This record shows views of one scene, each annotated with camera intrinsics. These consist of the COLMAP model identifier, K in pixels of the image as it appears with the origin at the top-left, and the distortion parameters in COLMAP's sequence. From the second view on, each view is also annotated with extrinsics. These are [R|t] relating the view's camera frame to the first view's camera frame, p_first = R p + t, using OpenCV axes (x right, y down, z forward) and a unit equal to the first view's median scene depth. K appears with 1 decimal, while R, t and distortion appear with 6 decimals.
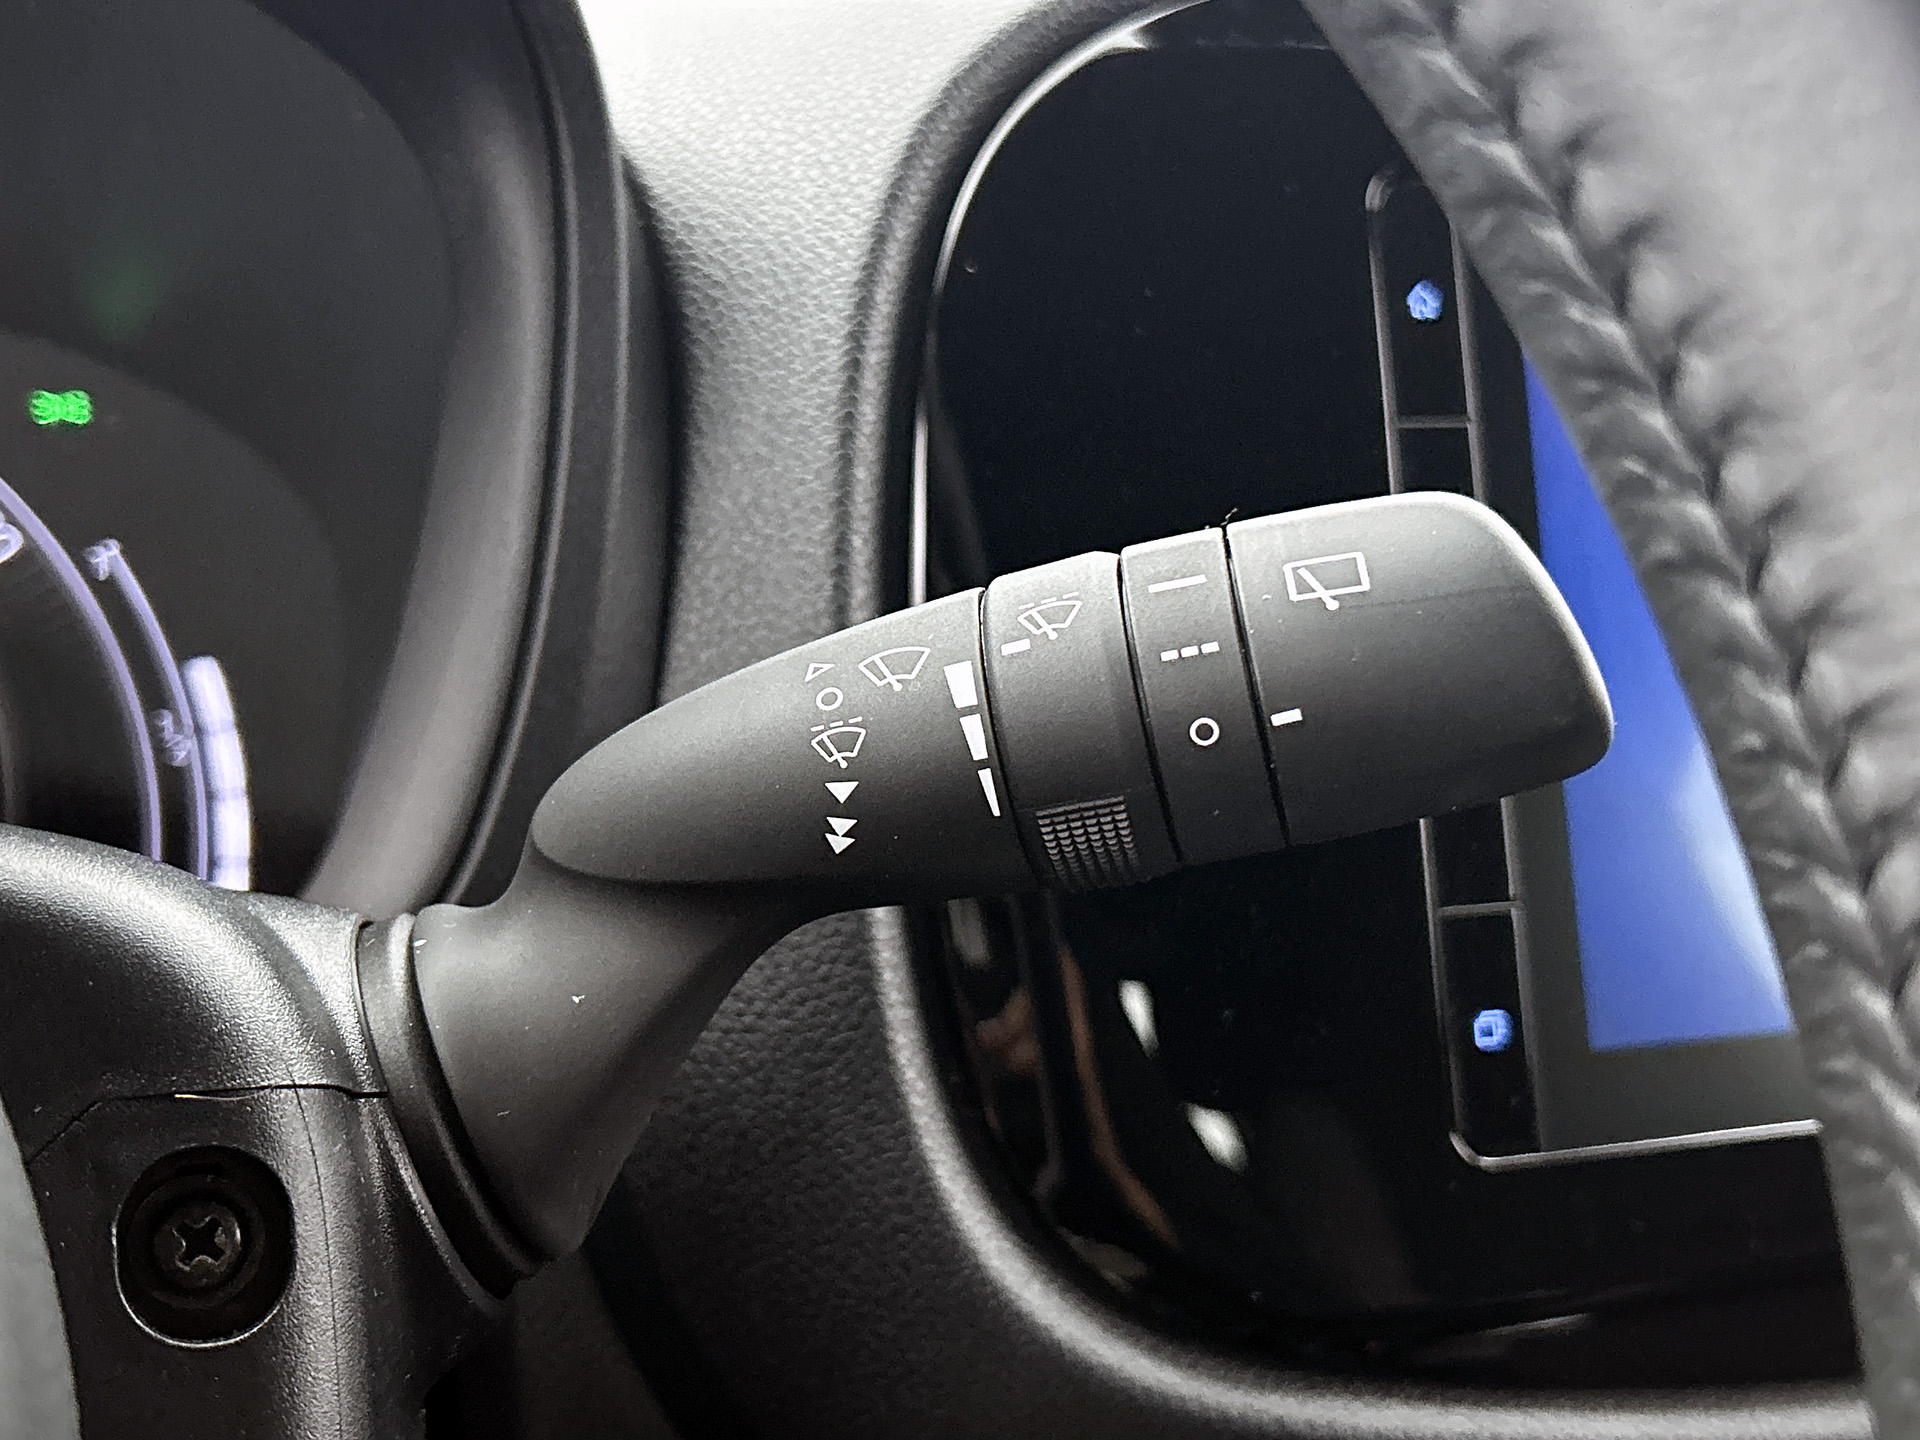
lens RADIAL K [[2298.2, 0, 941.8], [0, 2298.2, 730.9], [0, 0, 1]] dist [0.104890, 0.000000]
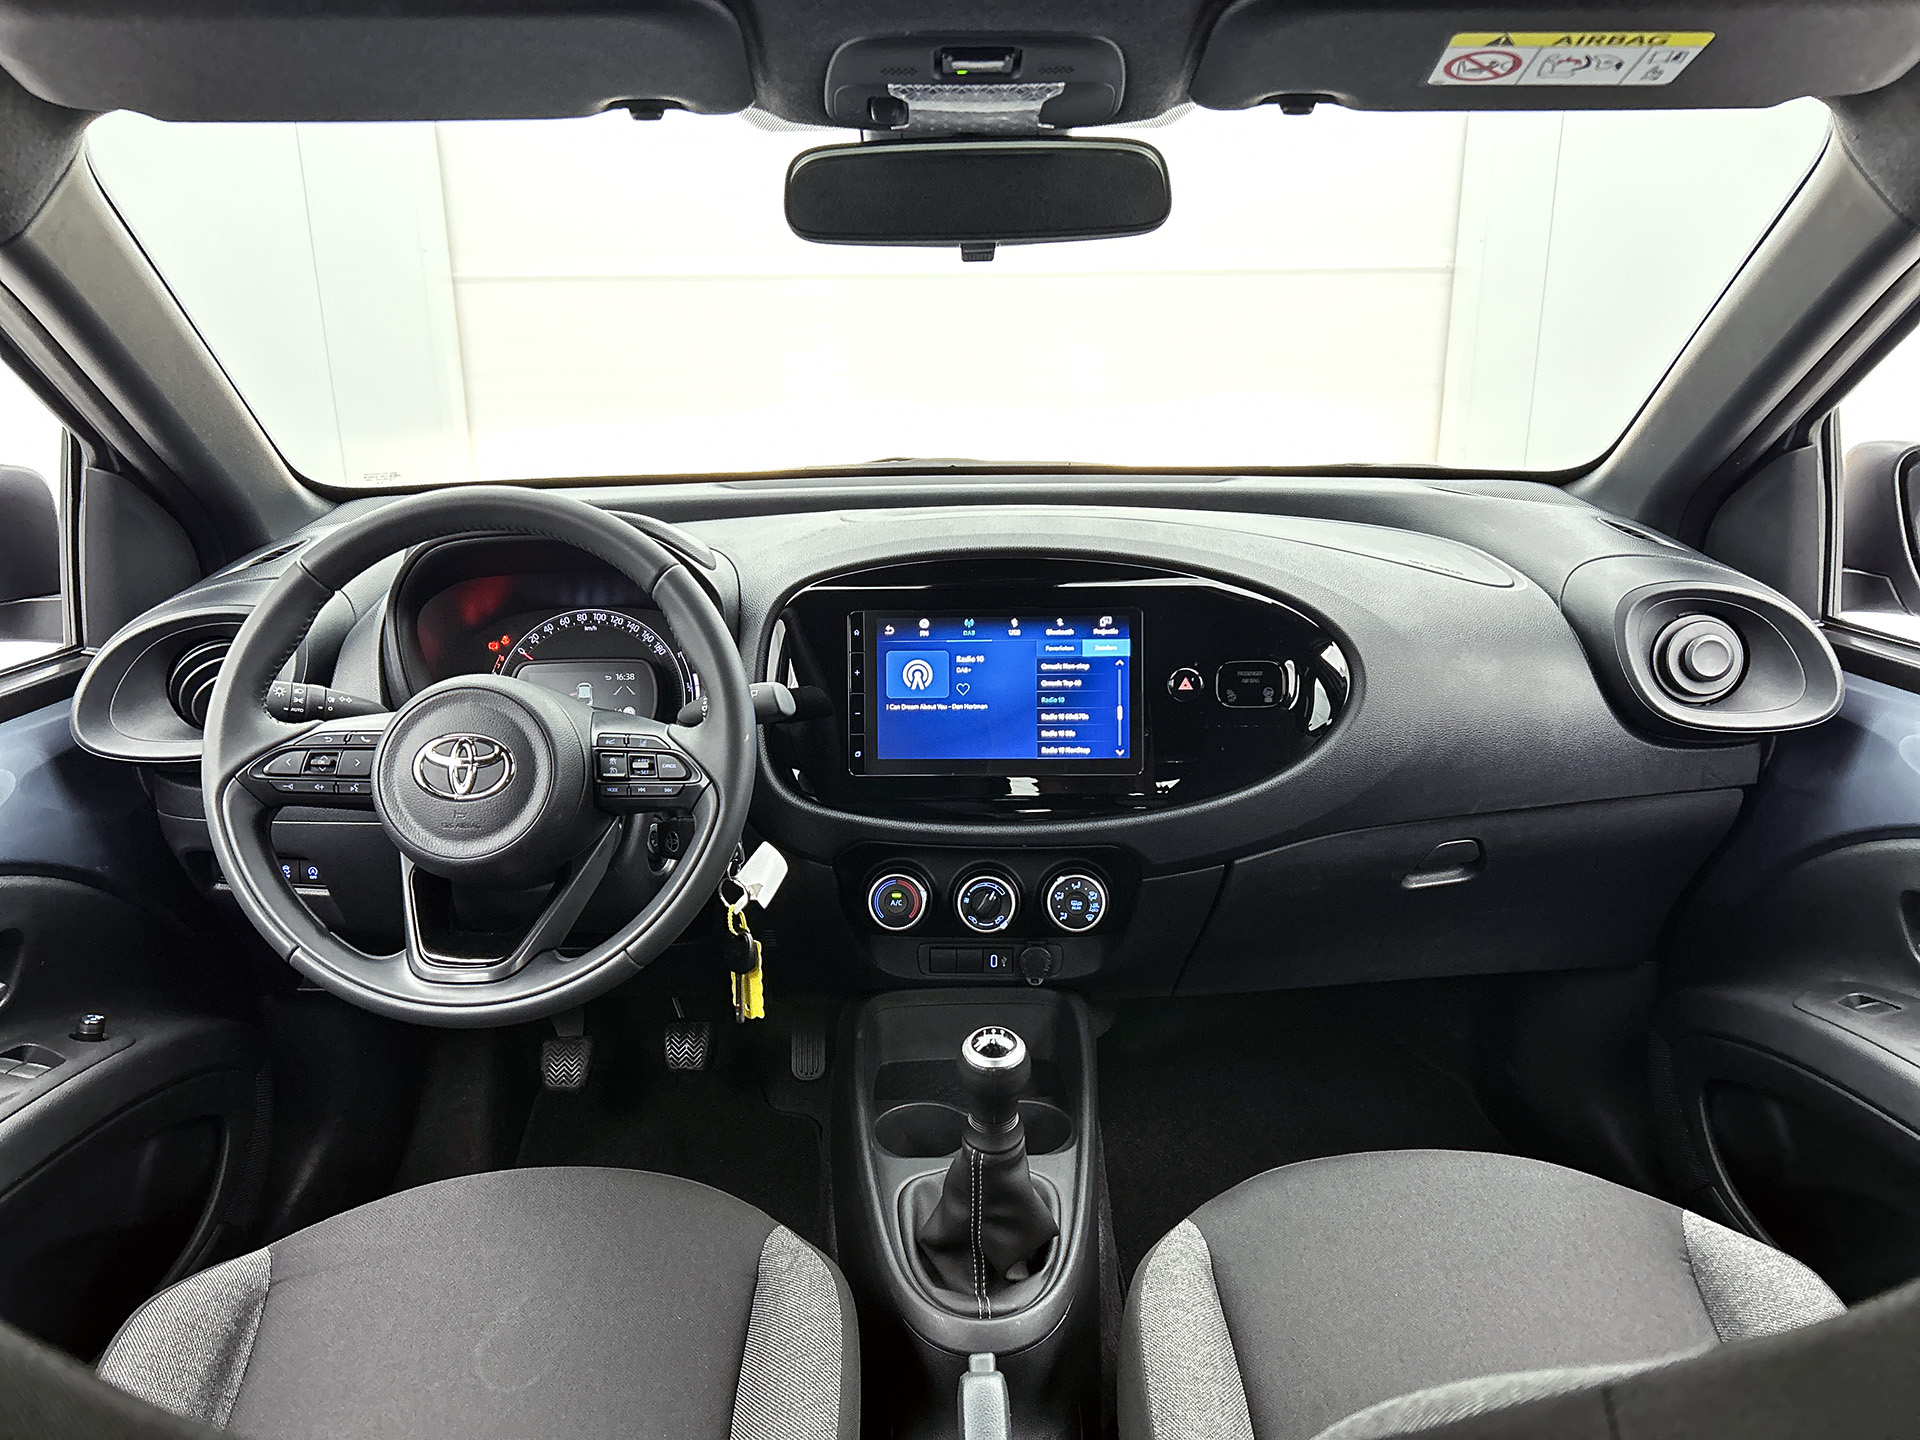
lens RADIAL K [[1439.2, 0, 1004.5], [0, 1439.2, 730.6], [0, 0, 1]] dist [0.025053, -0.032468]
pose [[0.939109, 0.074724, -0.335396, 1.937338], [-0.039174, 0.992987, 0.111544, -0.384586], [0.341379, -0.091614, 0.935450, -2.488753]]
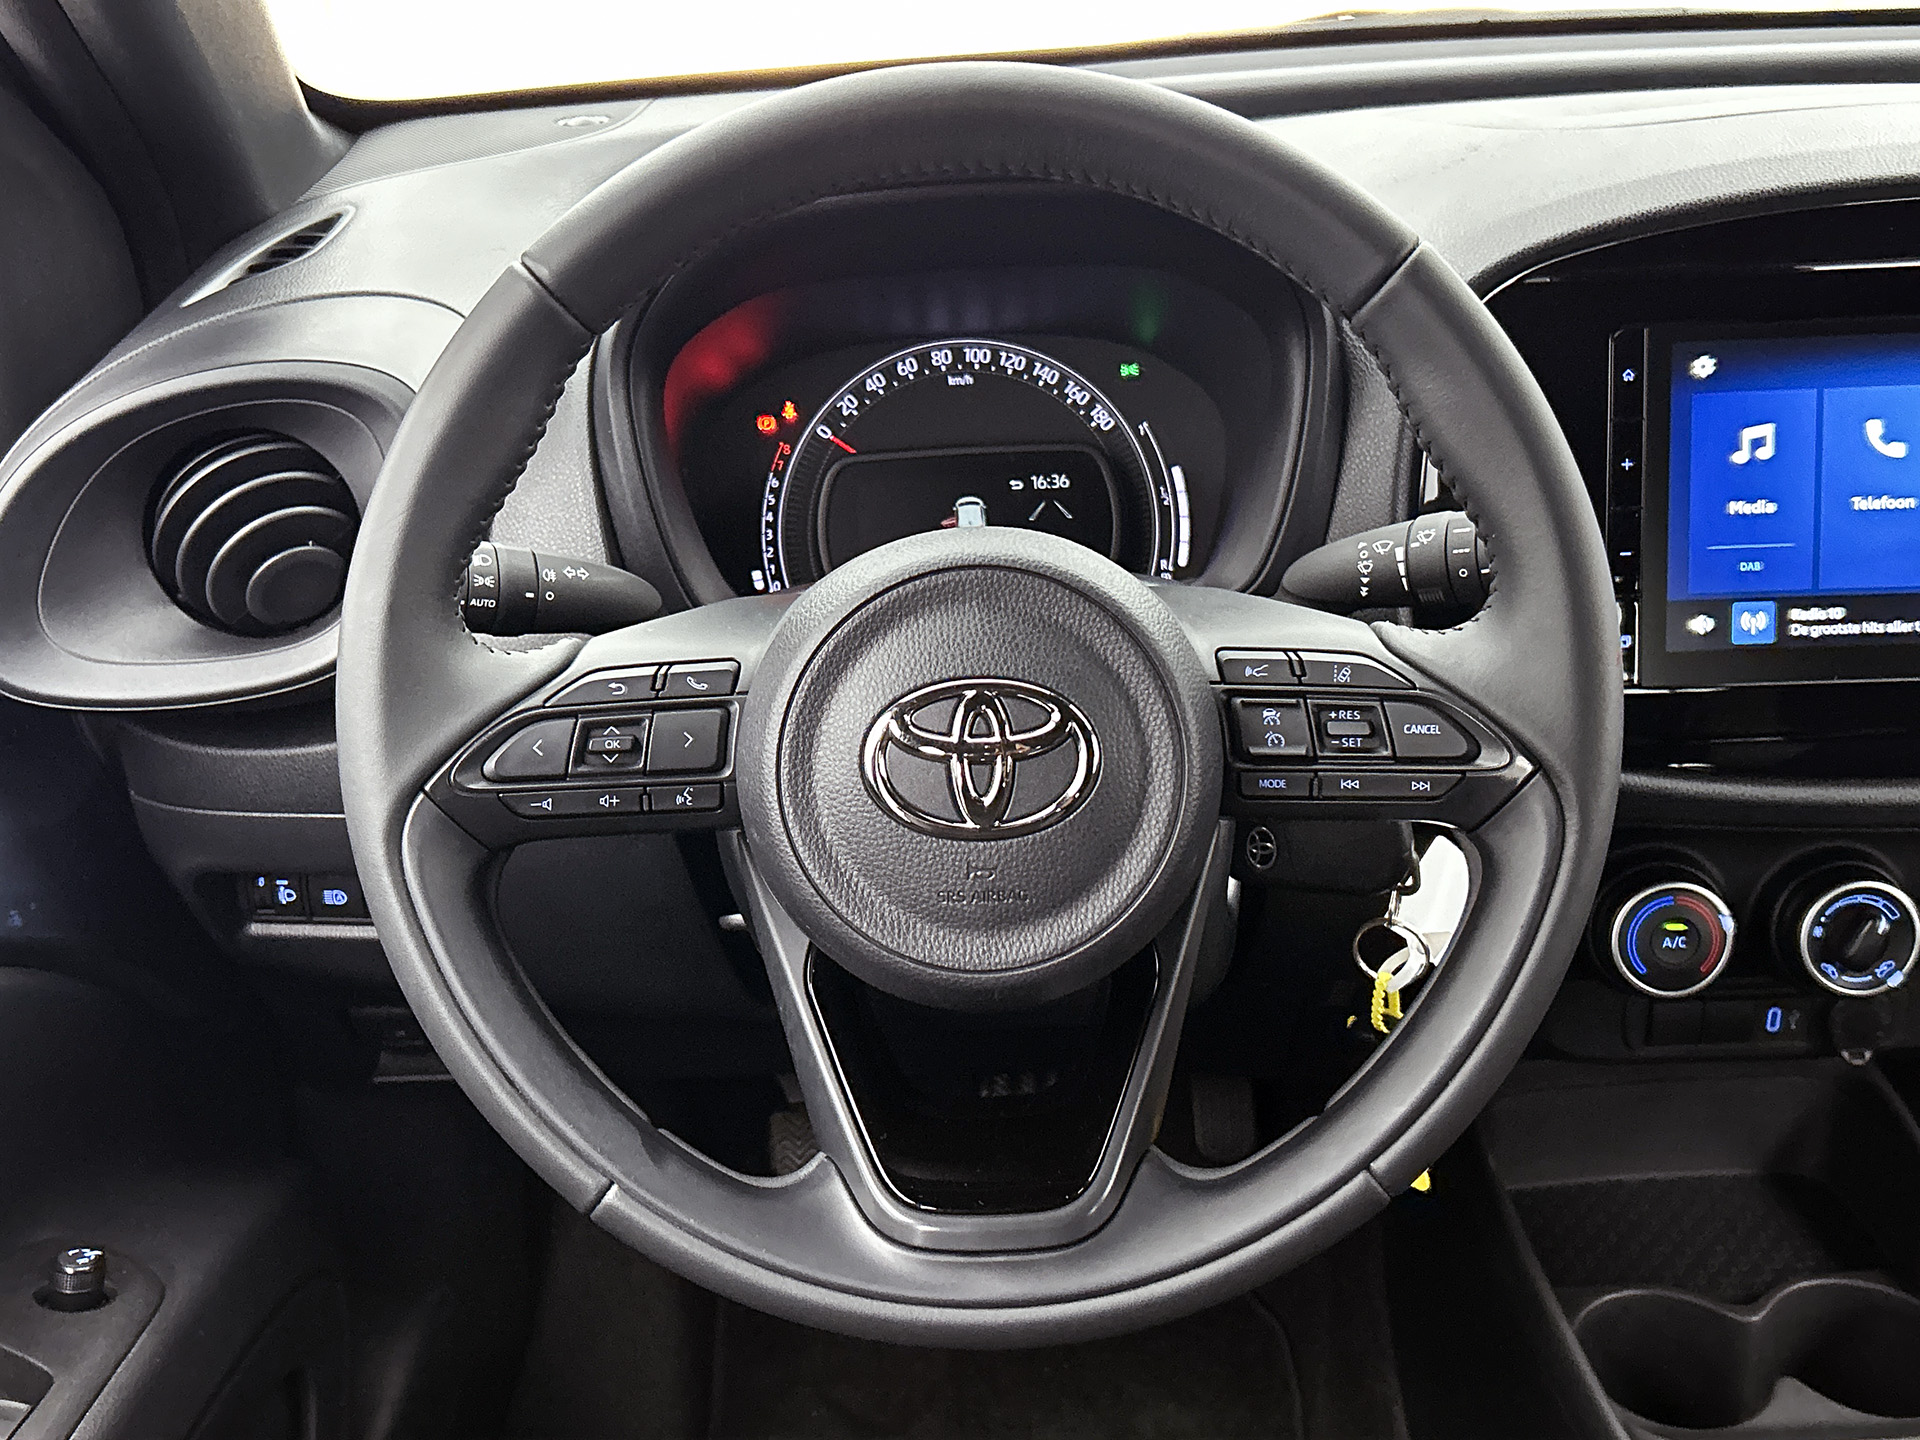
lens RADIAL K [[1962.5, 0, 978.8], [0, 1962.5, 739.9], [0, 0, 1]] dist [0.015509, 0.000000]
pose [[0.938822, 0.092948, -0.331622, 0.319242], [-0.006065, 0.967206, 0.253922, -0.376339], [0.344349, -0.236376, 0.908598, -1.541345]]
